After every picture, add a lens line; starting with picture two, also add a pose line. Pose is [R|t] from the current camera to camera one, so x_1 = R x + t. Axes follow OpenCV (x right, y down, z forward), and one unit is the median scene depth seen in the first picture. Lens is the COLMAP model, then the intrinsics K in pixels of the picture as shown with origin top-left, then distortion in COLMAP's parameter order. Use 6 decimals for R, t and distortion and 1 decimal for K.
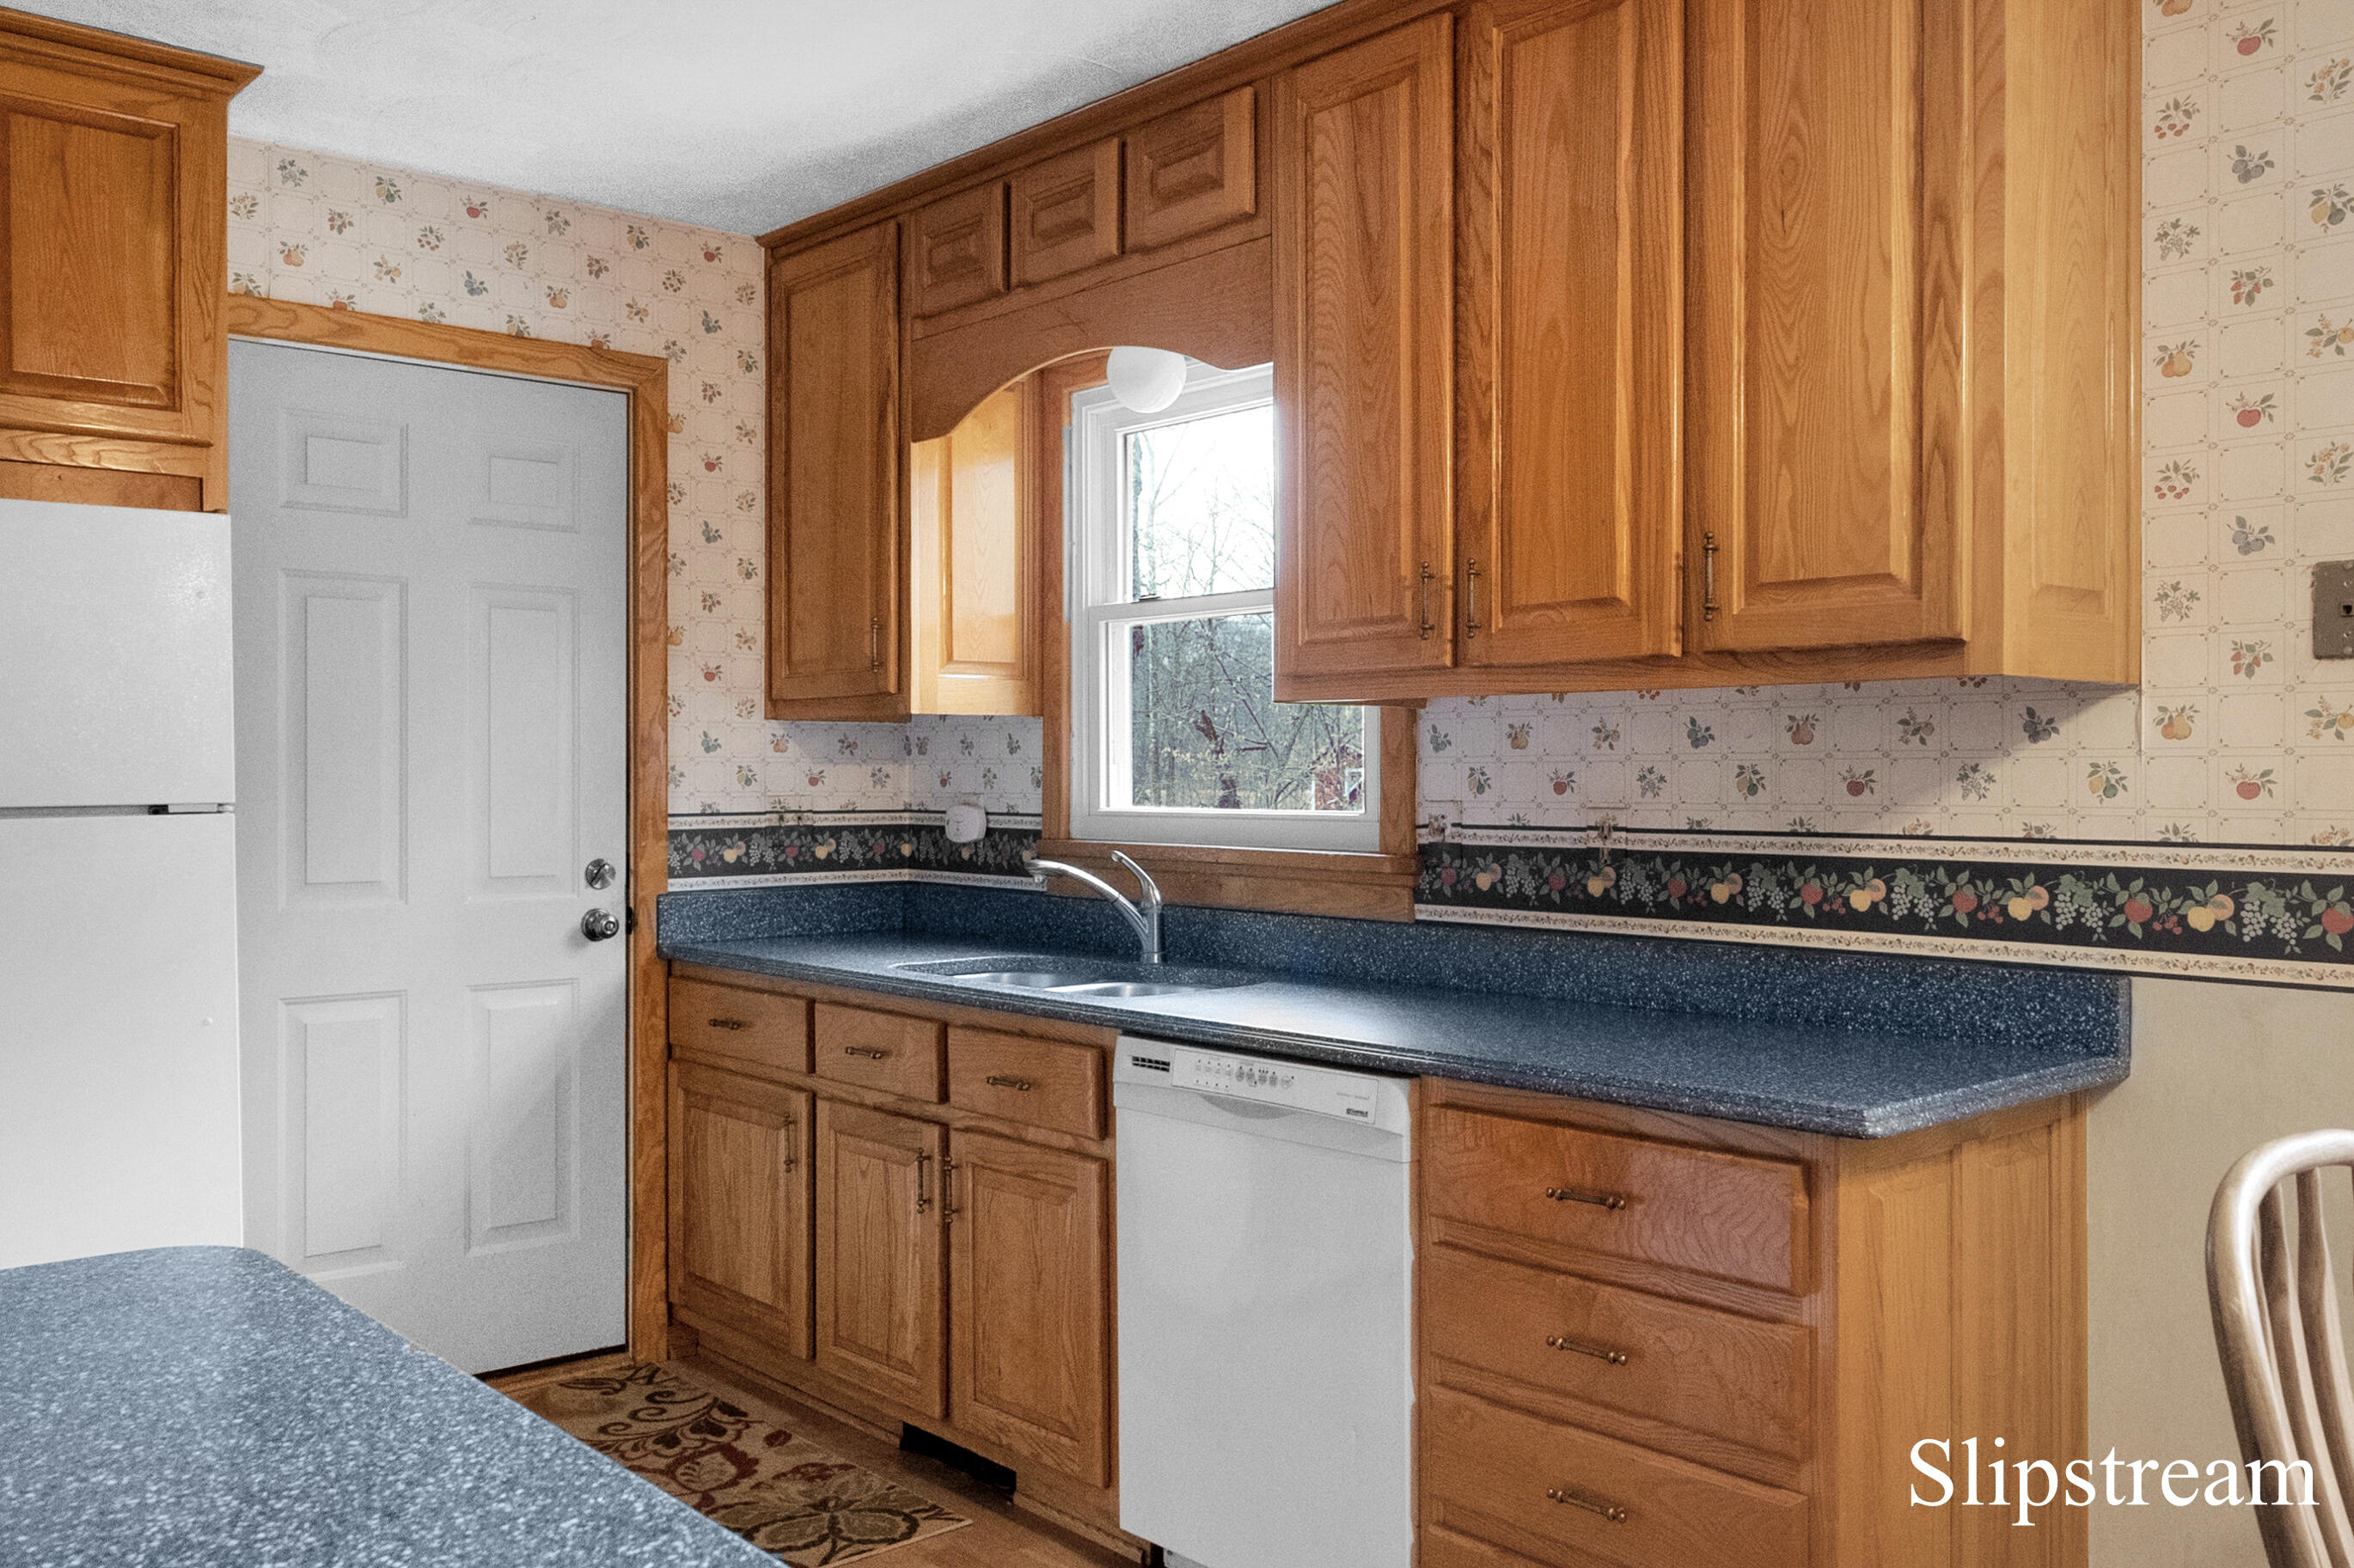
lens RADIAL K [[1974.1, 0, 1168.4], [0, 1974.1, 777.7], [0, 0, 1]] dist [0.004945, 0.001345]
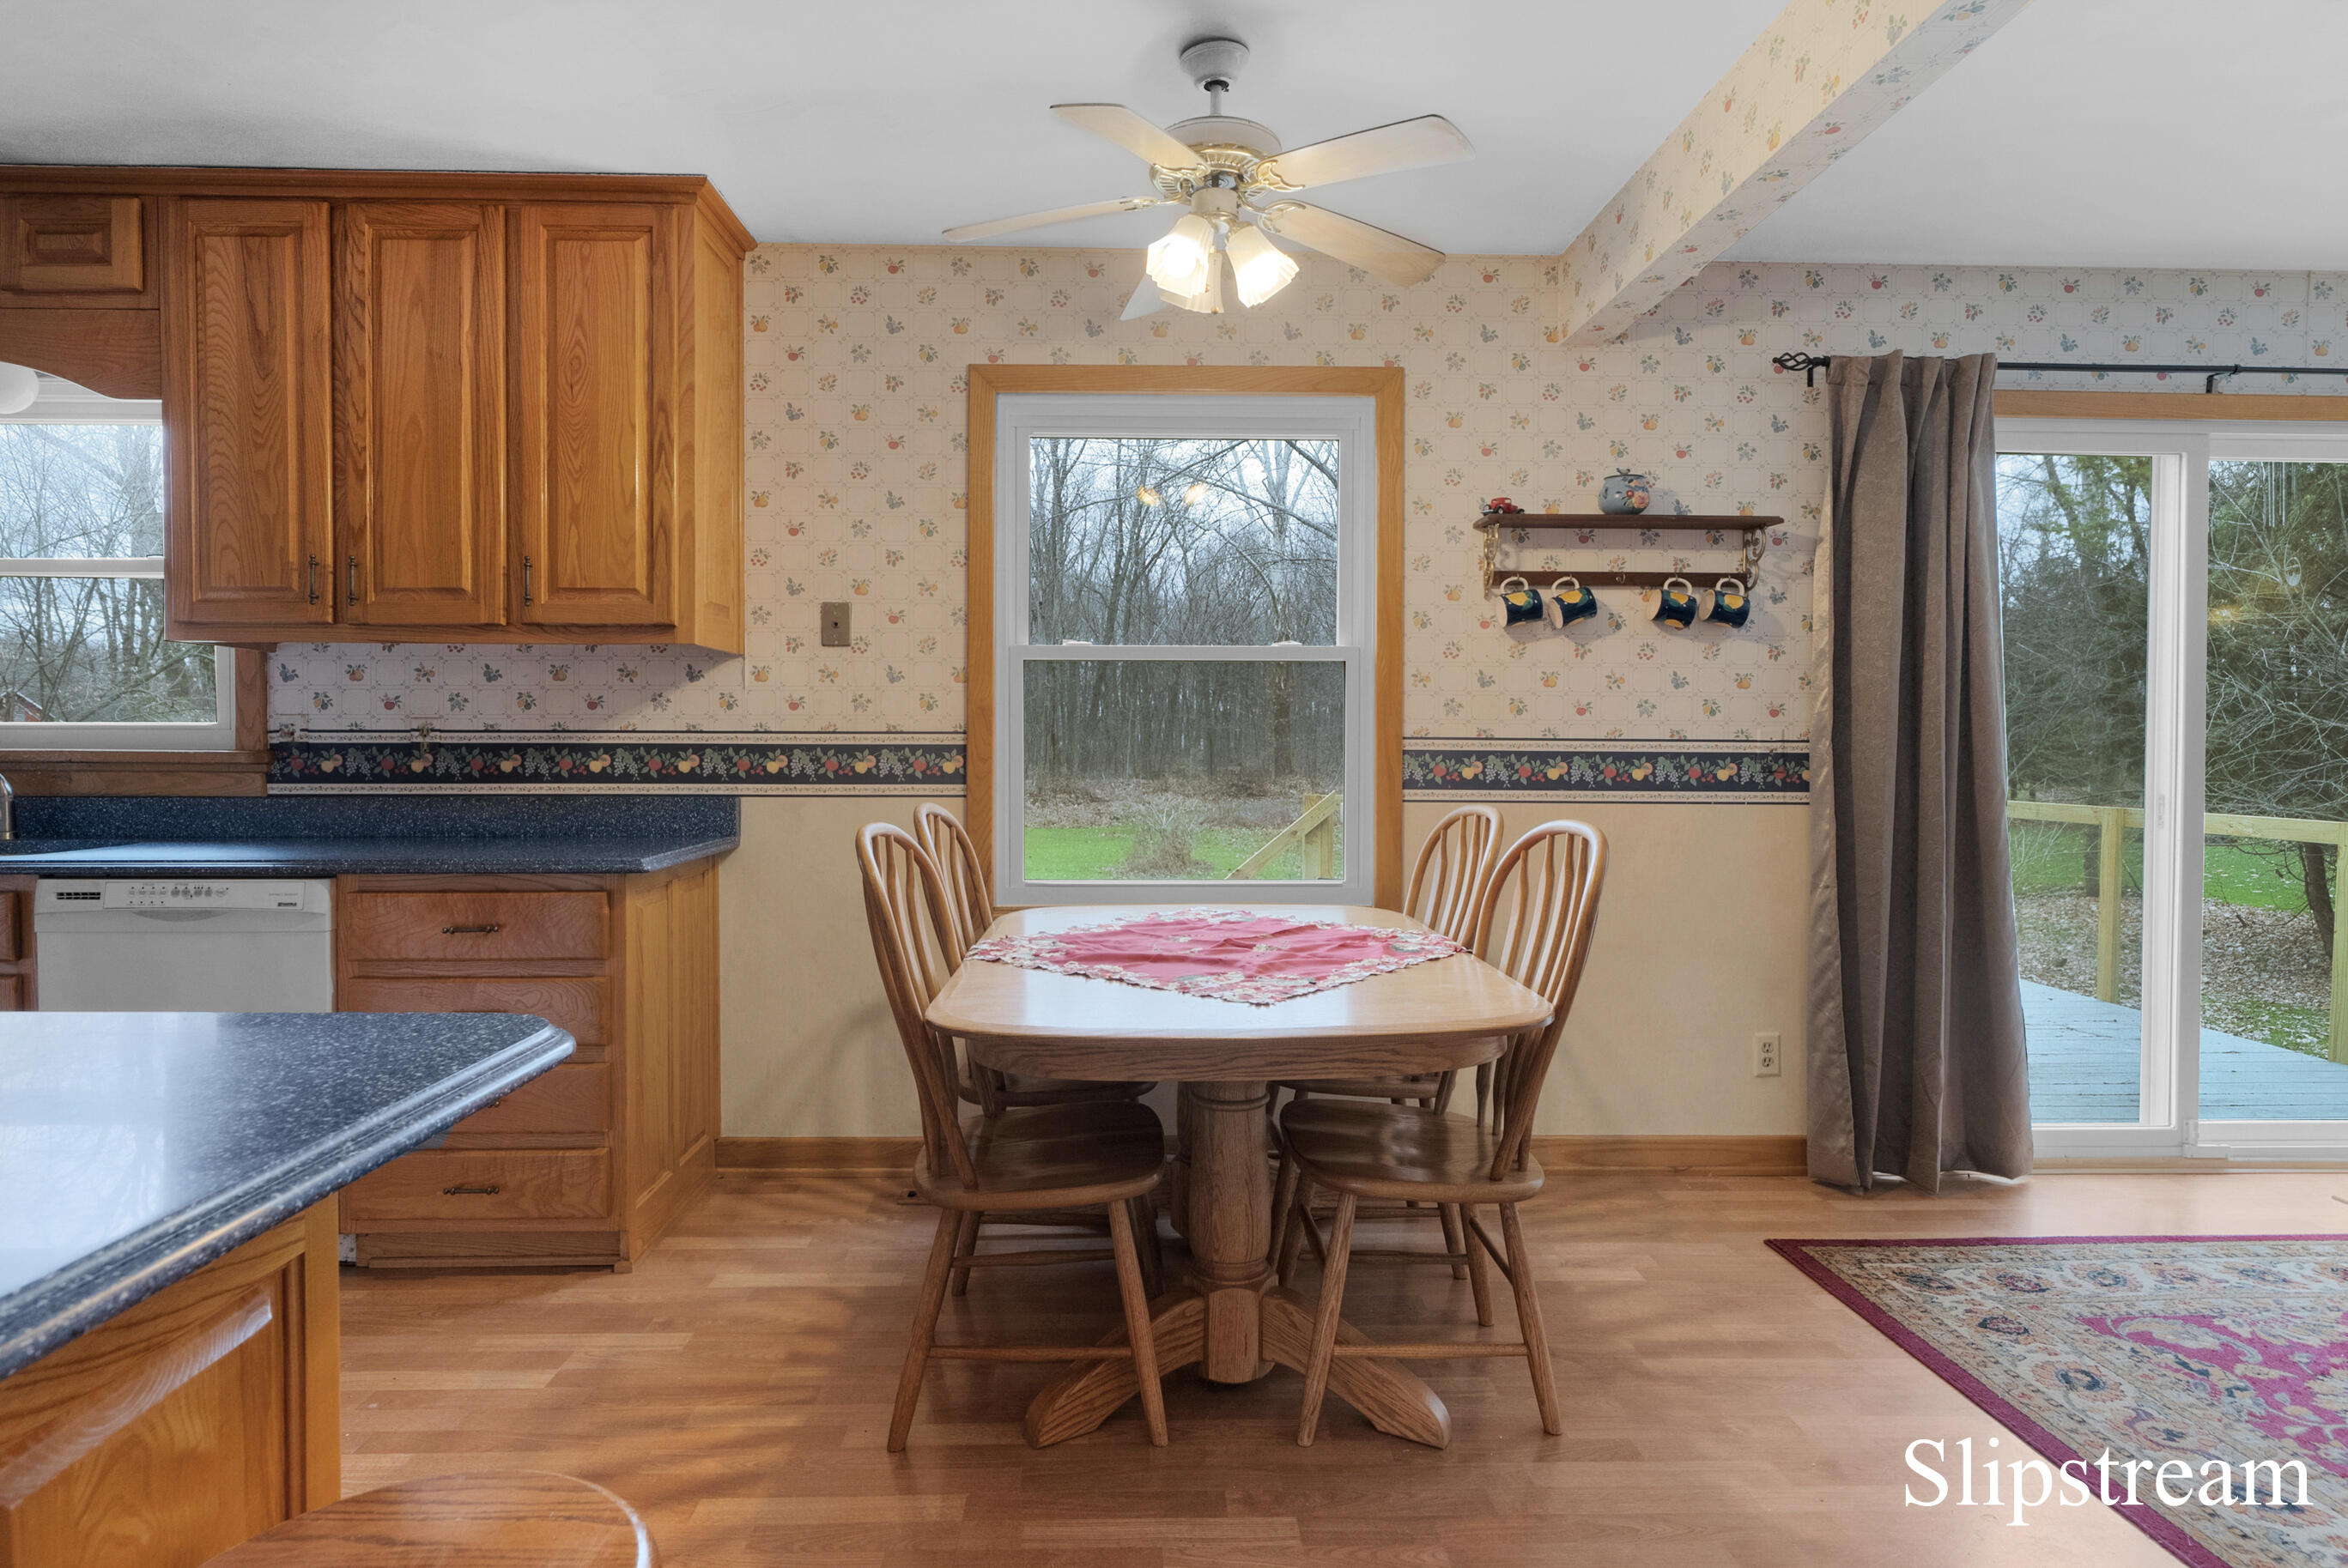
lens RADIAL K [[1256.5, 0, 1174.0], [0, 1256.5, 784.0], [0, 0, 1]] dist [-0.001998, 0.000477]
pose [[0.632687, -0.024600, 0.774017, -0.211765], [-0.001853, 0.999444, 0.033280, 0.037741], [-0.774406, -0.022490, 0.632289, -0.155519]]
